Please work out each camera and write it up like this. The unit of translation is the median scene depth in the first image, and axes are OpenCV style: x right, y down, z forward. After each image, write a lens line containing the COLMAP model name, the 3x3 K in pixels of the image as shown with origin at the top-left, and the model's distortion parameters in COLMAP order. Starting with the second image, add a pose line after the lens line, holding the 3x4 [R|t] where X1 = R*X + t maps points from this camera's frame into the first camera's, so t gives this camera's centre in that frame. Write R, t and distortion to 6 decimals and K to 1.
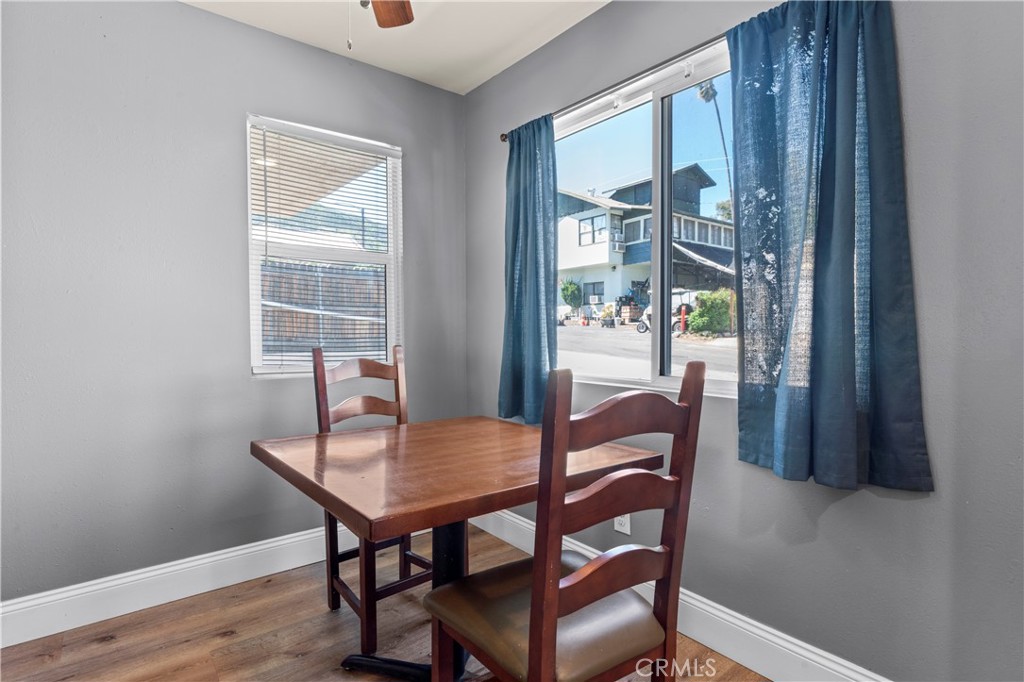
lens RADIAL K [[506.3, 0, 514.7], [0, 506.3, 356.9], [0, 0, 1]] dist [-0.000707, 0.000297]
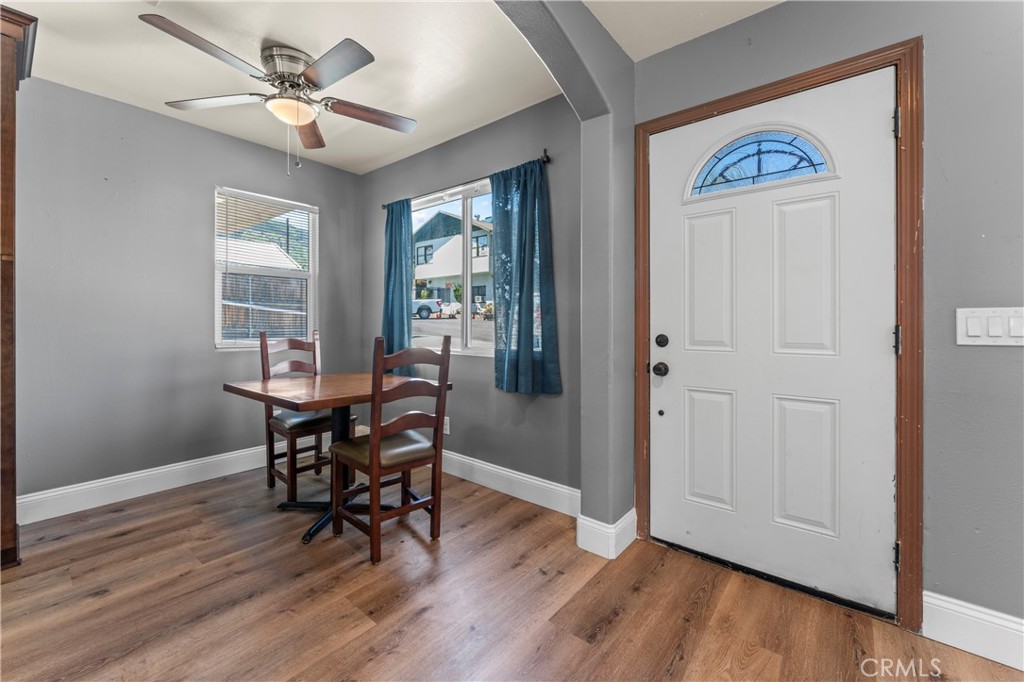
lens RADIAL K [[419.5, 0, 510.1], [0, 419.5, 331.1], [0, 0, 1]] dist [-0.001934, -0.000313]
pose [[0.979777, 0.003655, 0.200061, 0.132792], [0.002671, 0.999505, -0.031341, 0.026096], [-0.200076, 0.031242, 0.979282, -0.509599]]
